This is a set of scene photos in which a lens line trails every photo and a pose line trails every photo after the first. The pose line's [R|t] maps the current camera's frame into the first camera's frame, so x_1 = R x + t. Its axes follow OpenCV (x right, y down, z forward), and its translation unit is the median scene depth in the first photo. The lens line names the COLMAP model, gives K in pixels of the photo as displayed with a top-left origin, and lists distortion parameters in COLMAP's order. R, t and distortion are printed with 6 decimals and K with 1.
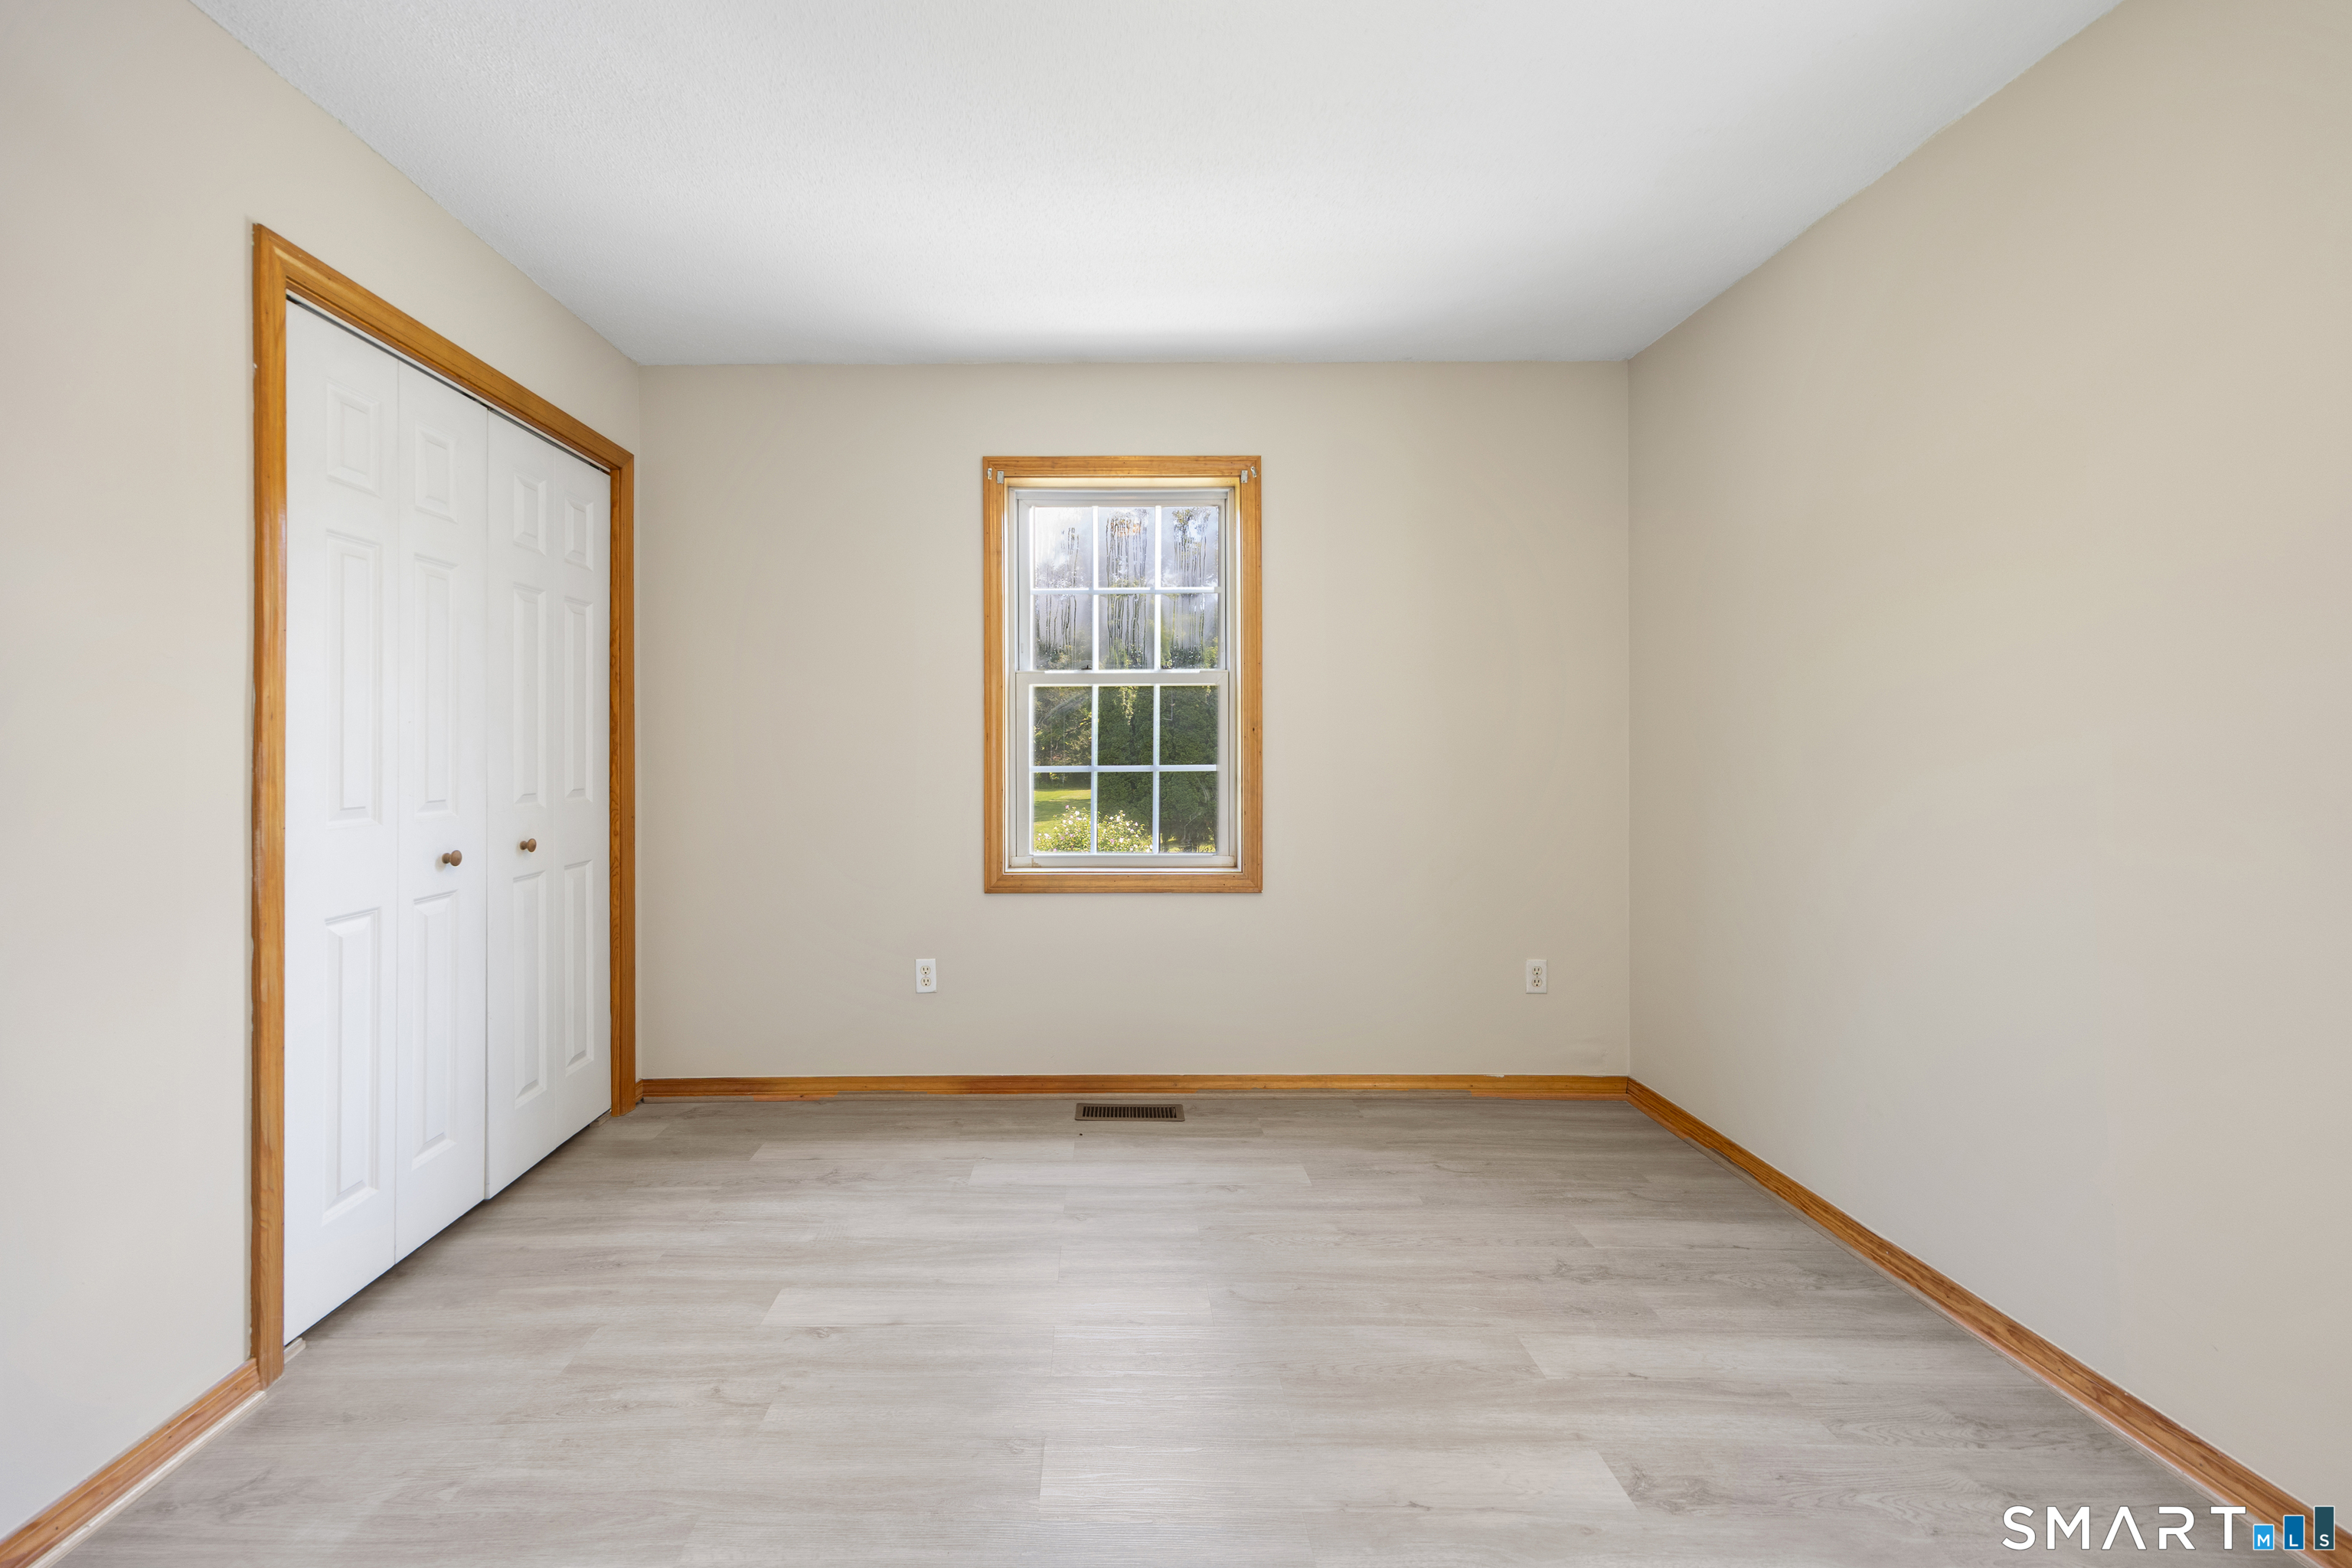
lens RADIAL K [[927.7, 0, 1113.9], [0, 927.7, 736.8], [0, 0, 1]] dist [0.006229, 0.000140]
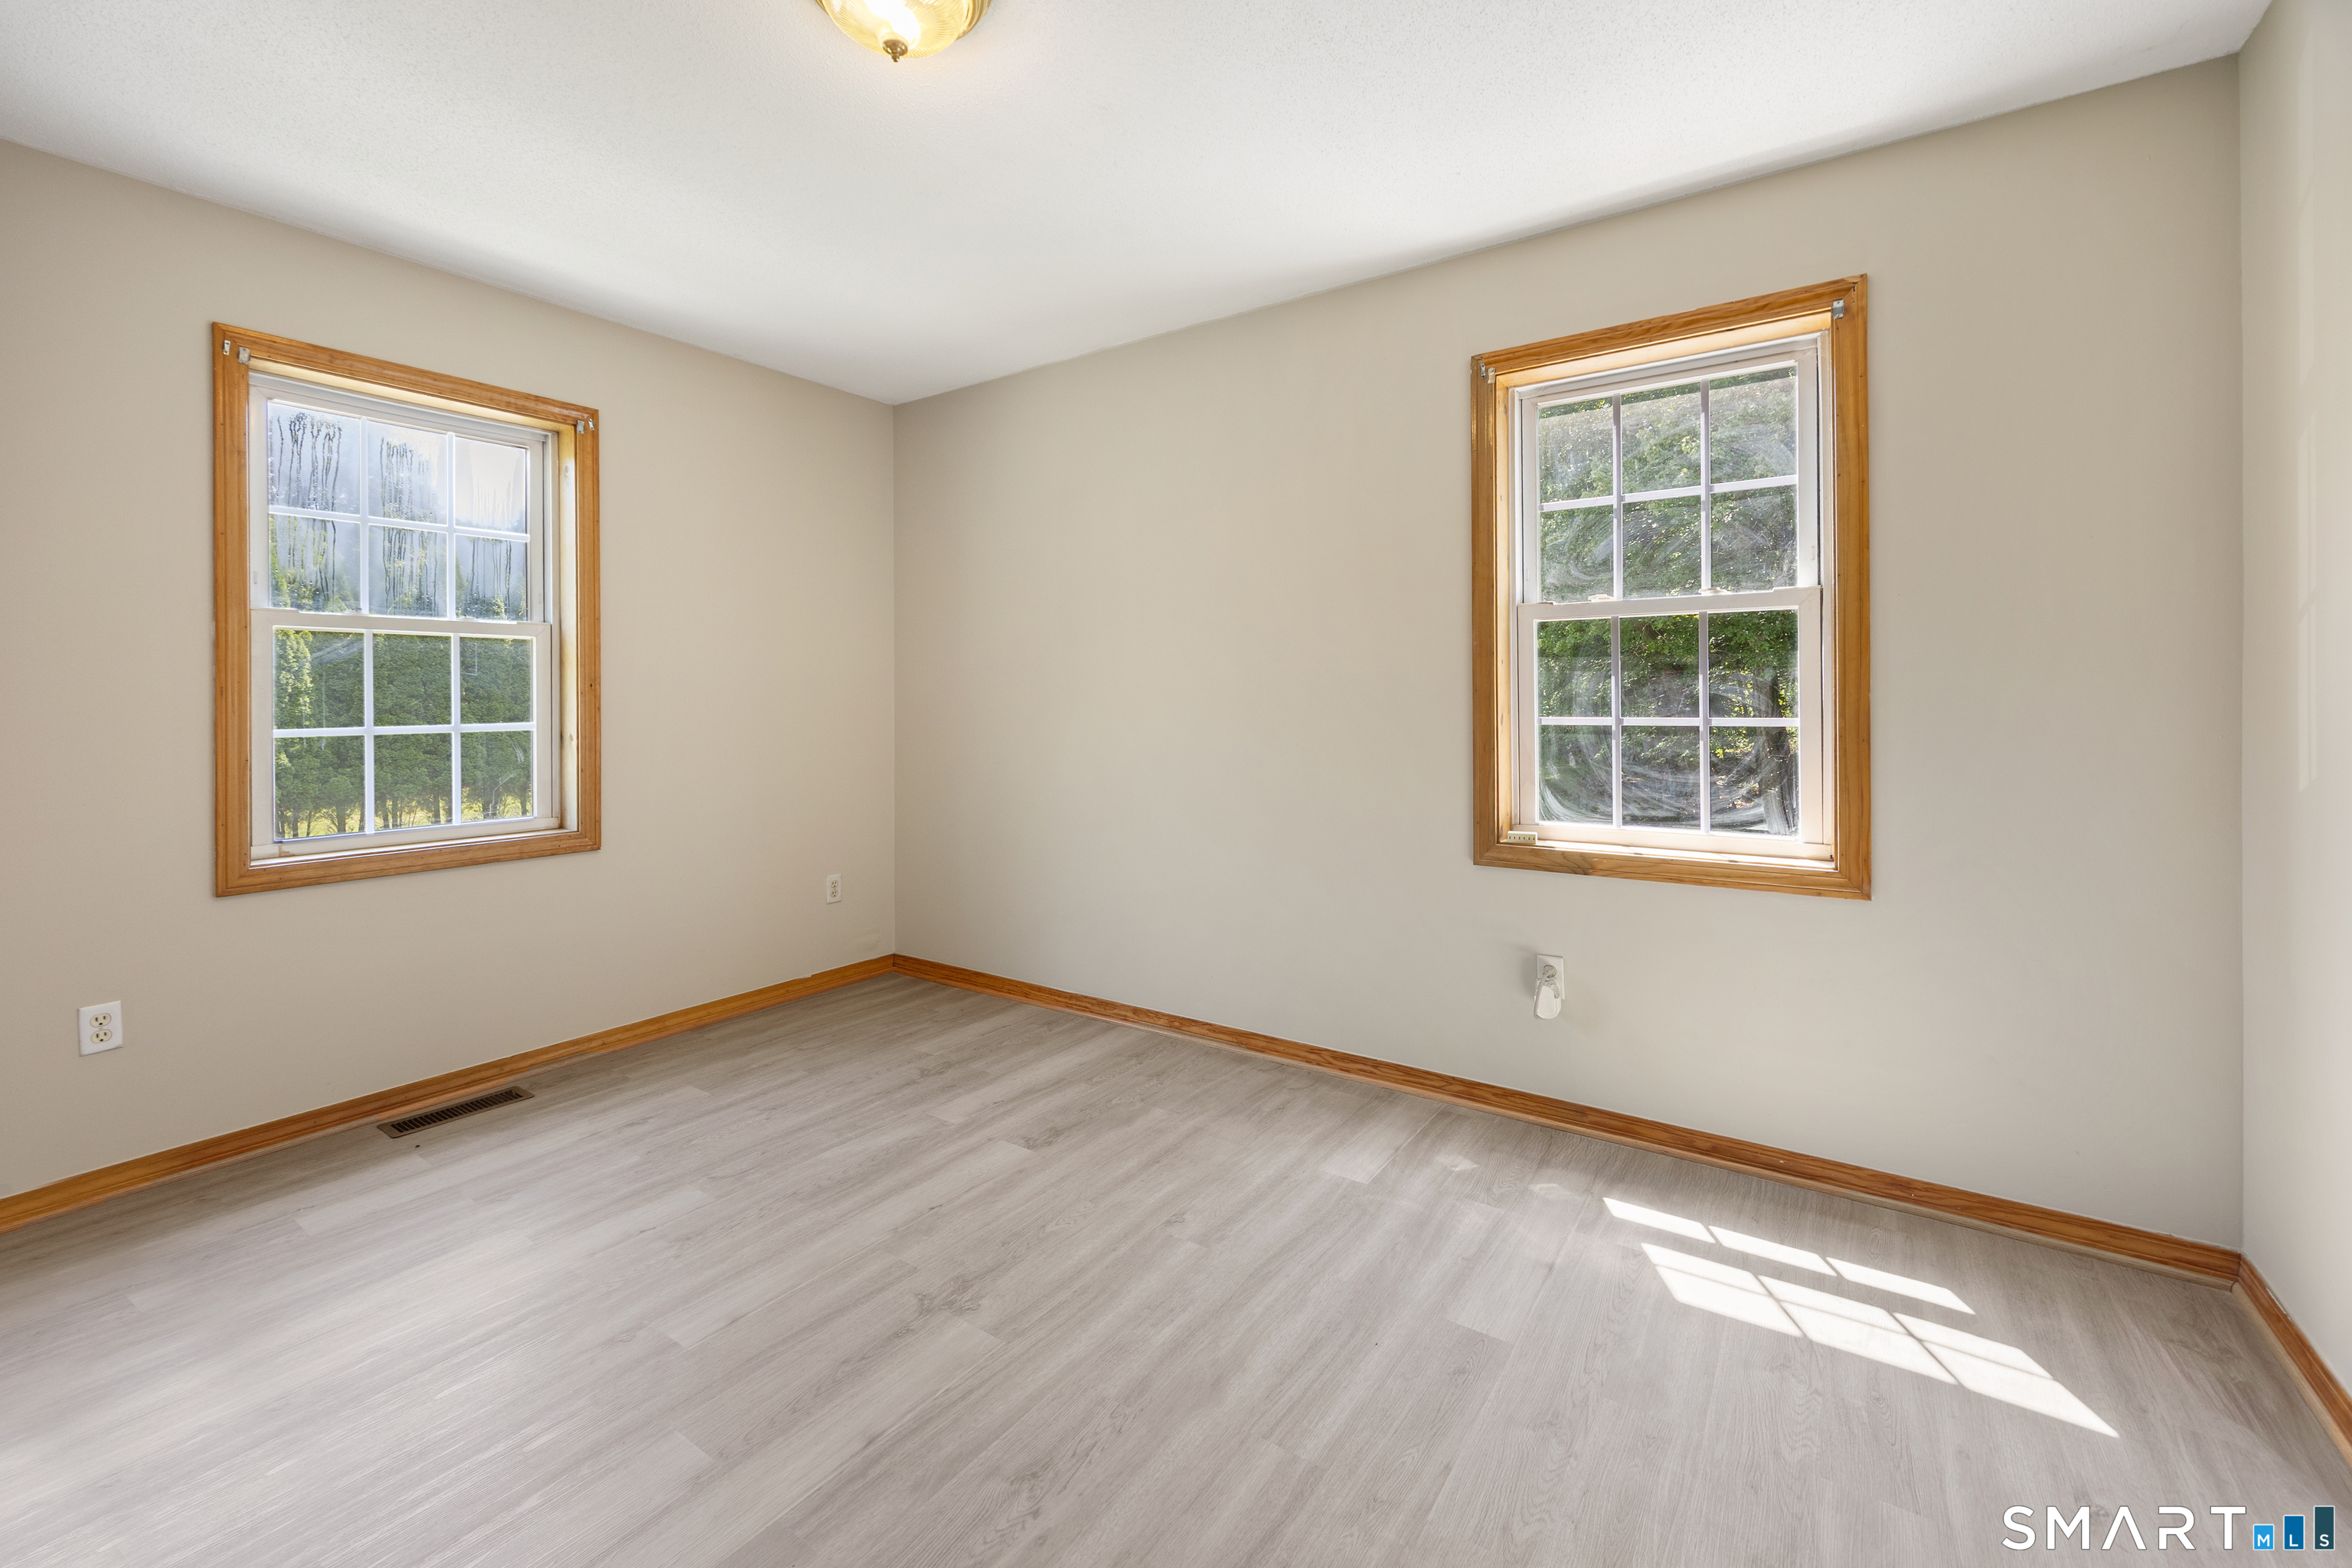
lens RADIAL K [[955.7, 0, 1157.6], [0, 955.7, 701.8], [0, 0, 1]] dist [0.001110, 0.000351]
pose [[0.577406, -0.002533, 0.816453, -0.425997], [-0.002400, 0.999986, 0.004799, 0.003689], [-0.816453, -0.004731, 0.577392, -0.102392]]
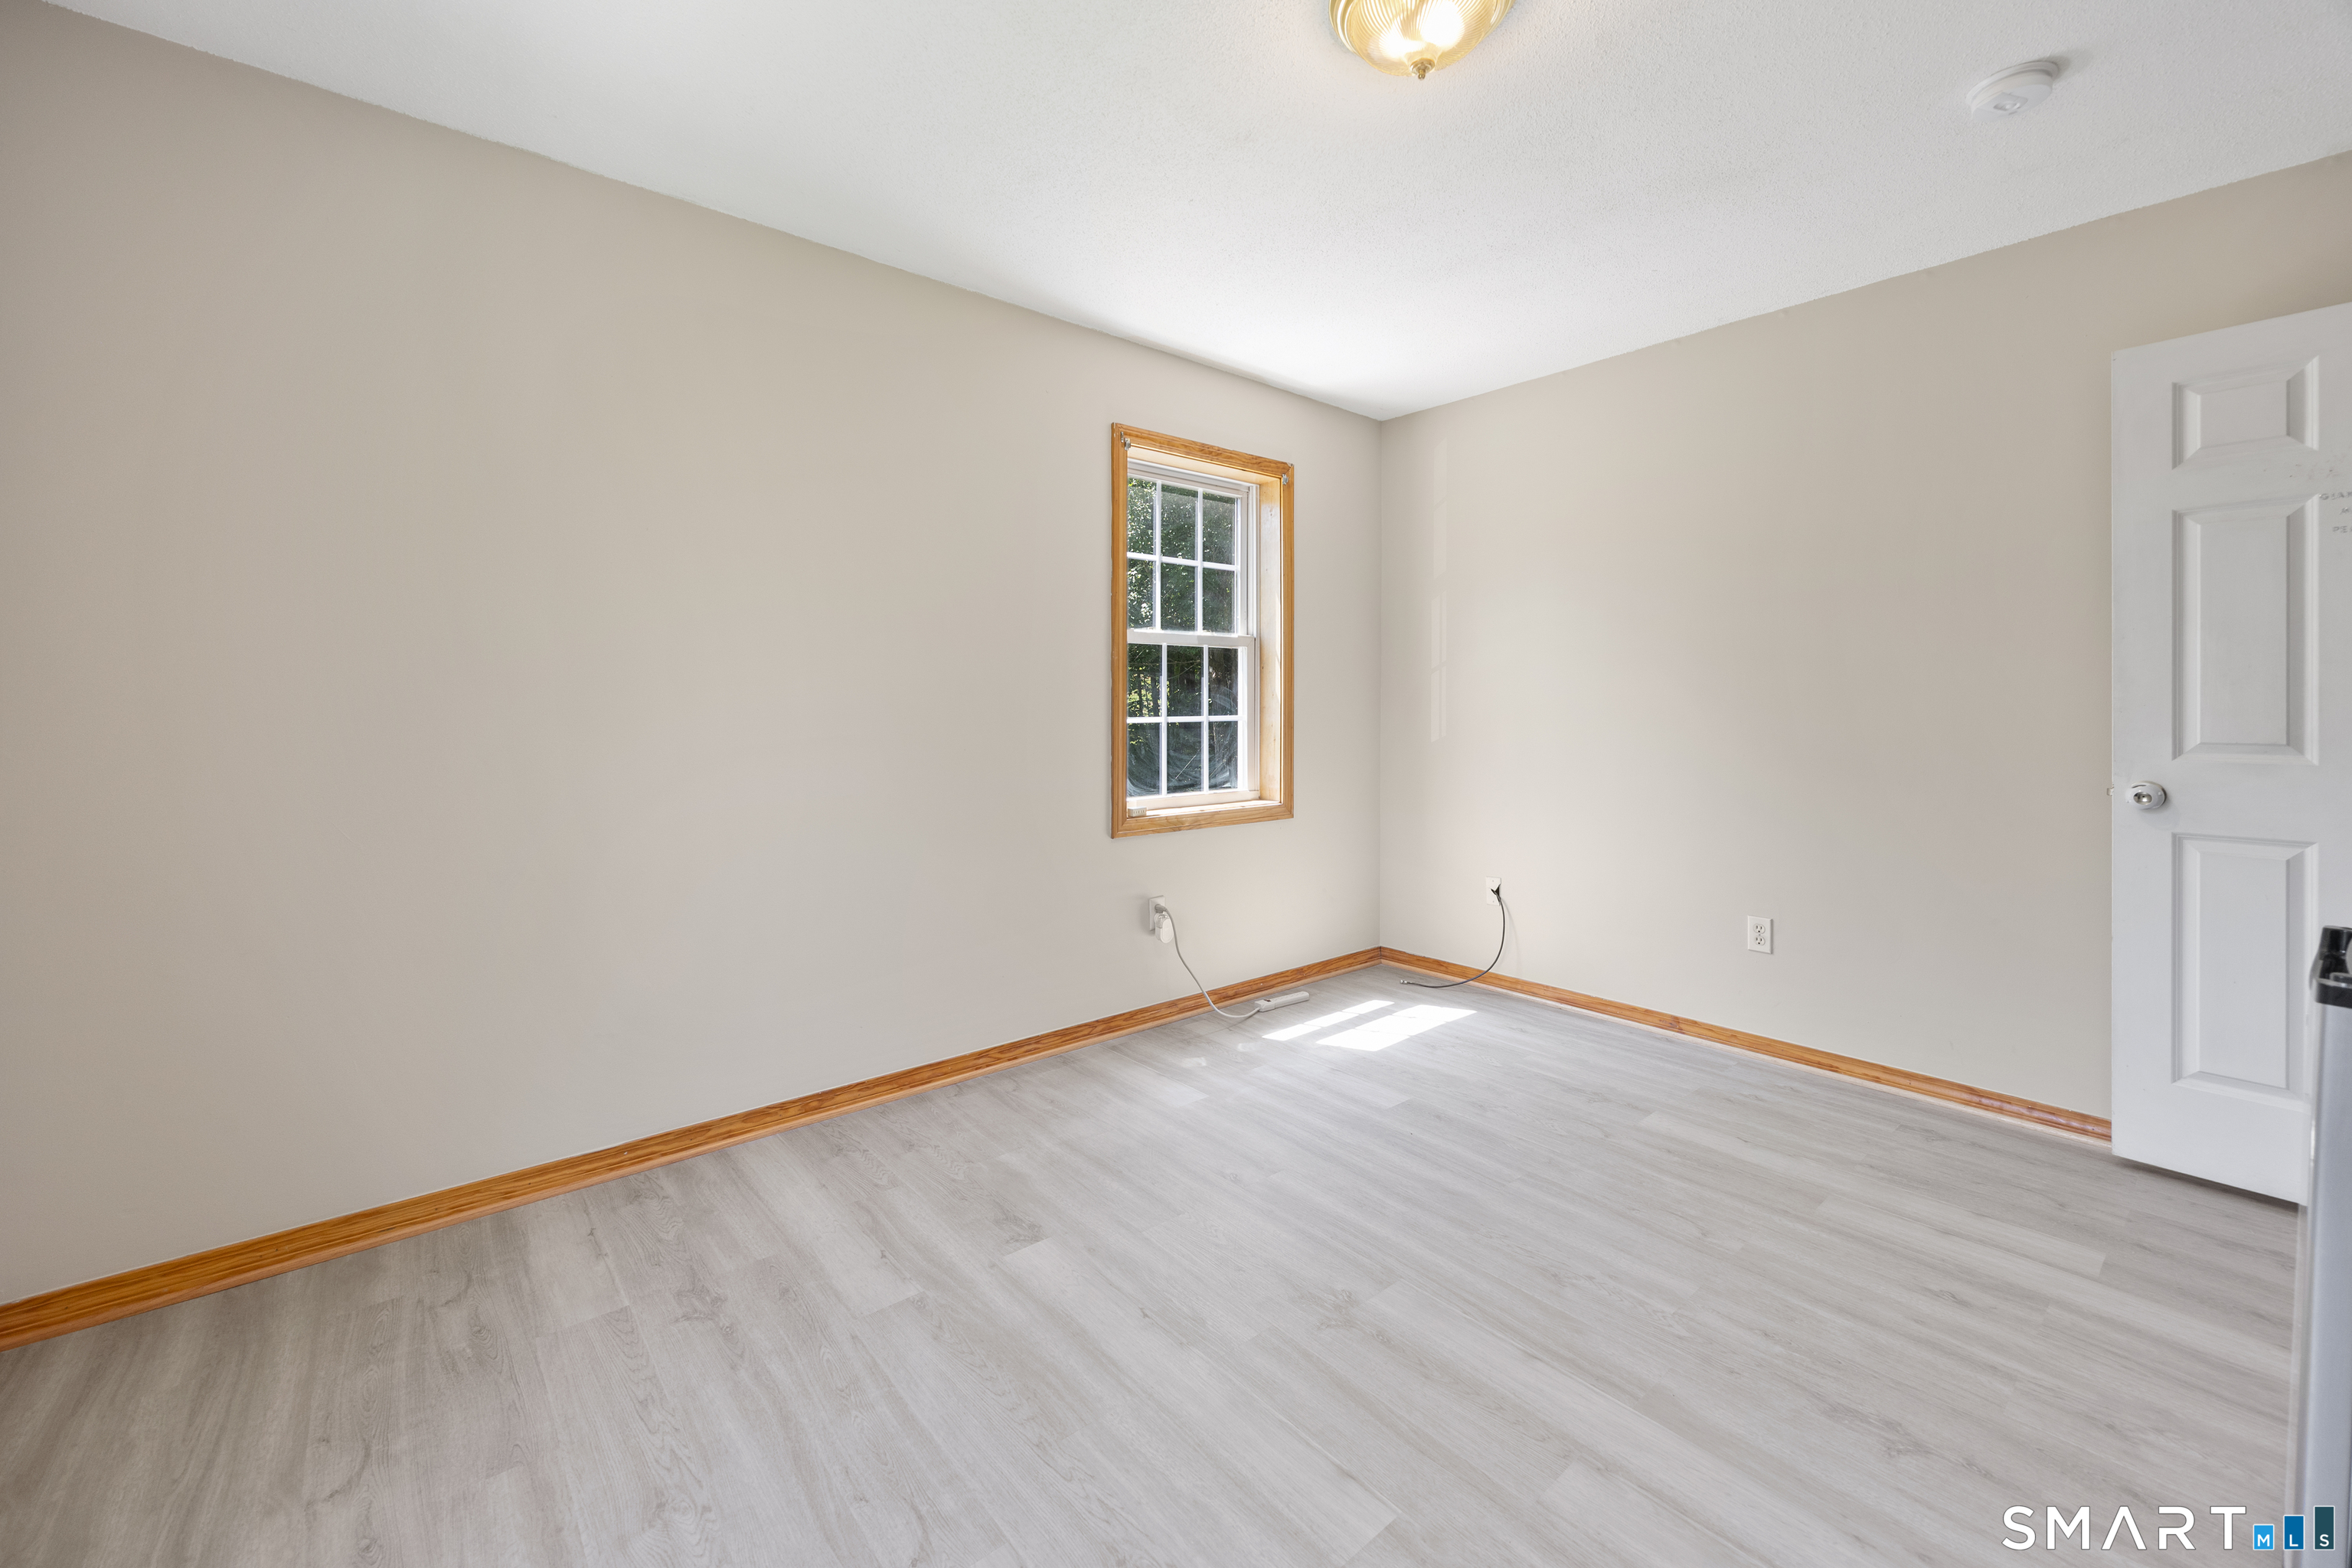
lens RADIAL K [[948.5, 0, 1170.7], [0, 948.5, 705.0], [0, 0, 1]] dist [-0.001475, 0.000482]
pose [[-0.641073, 0.000772, 0.767479, -0.388173], [-0.009118, 0.999921, -0.008621, 0.020929], [-0.767425, -0.012525, -0.641016, 1.060143]]
